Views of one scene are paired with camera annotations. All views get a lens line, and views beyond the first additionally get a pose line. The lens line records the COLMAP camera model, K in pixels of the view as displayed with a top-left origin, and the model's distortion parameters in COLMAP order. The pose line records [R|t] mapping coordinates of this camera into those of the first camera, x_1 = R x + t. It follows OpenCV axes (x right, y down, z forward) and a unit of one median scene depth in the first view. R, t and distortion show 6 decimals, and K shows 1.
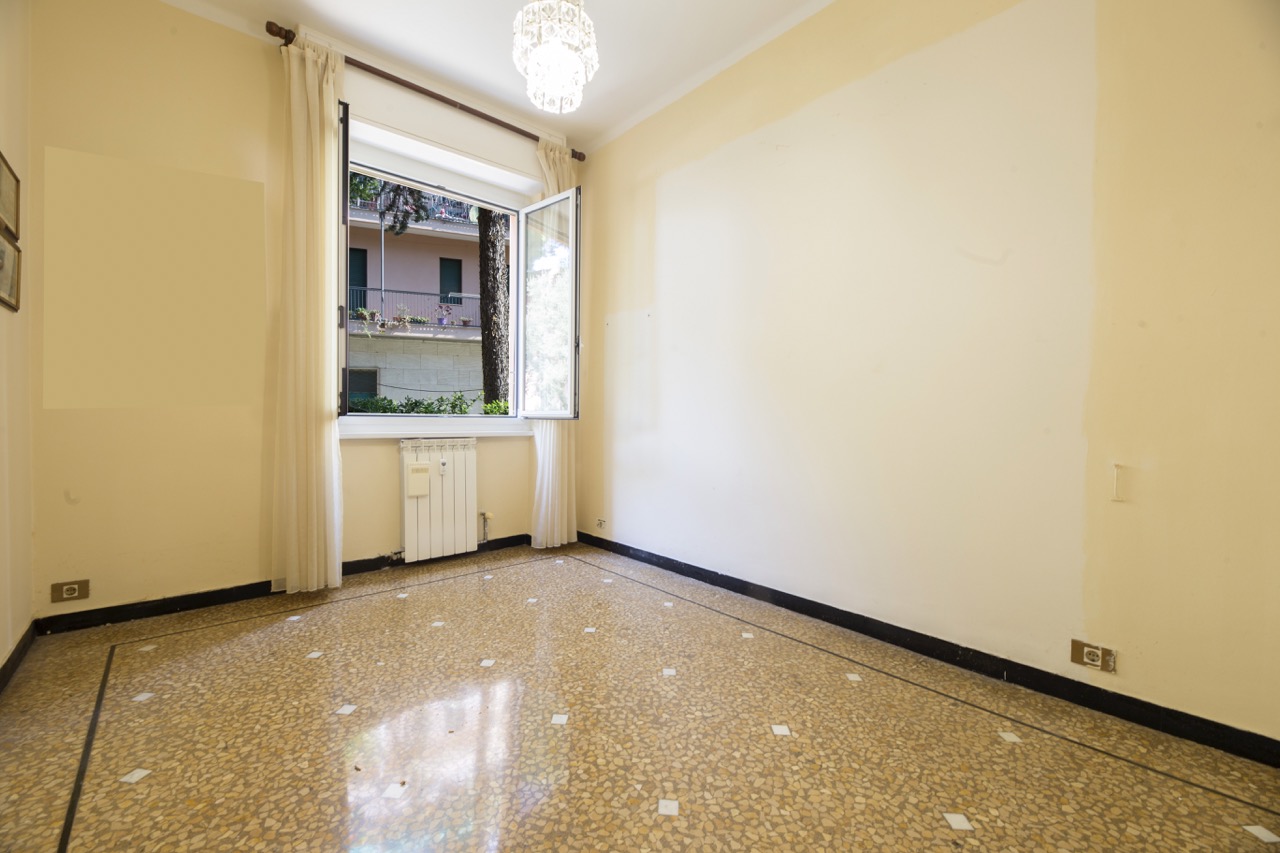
lens RADIAL K [[496.9, 0, 632.9], [0, 496.9, 440.7], [0, 0, 1]] dist [0.001607, -0.003181]
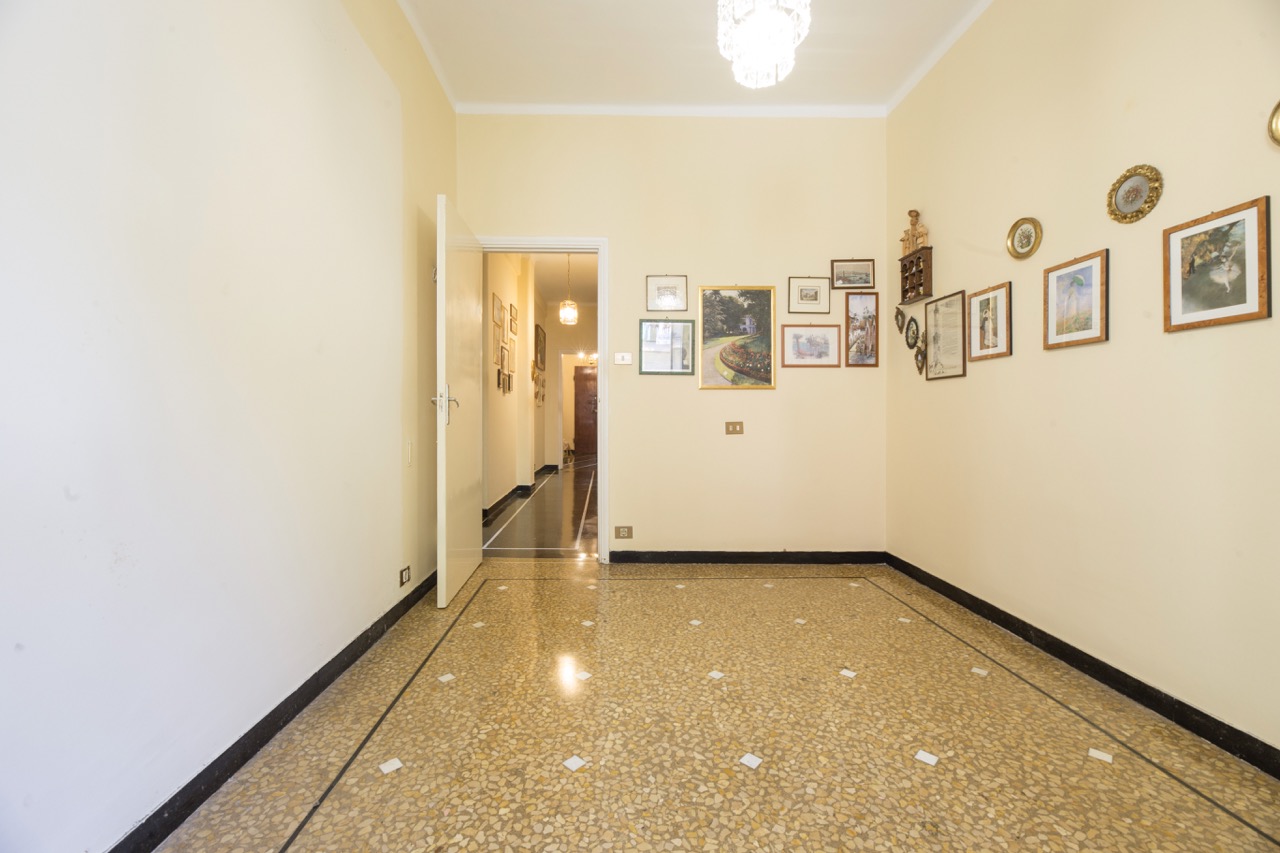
lens RADIAL K [[521.0, 0, 632.9], [0, 521.0, 425.0], [0, 0, 1]] dist [0.000960, -0.004248]
pose [[-0.768839, -0.026649, 0.638887, -0.577251], [0.014989, 0.998106, 0.059670, -0.085636], [-0.639267, 0.055453, -0.766983, 1.872216]]
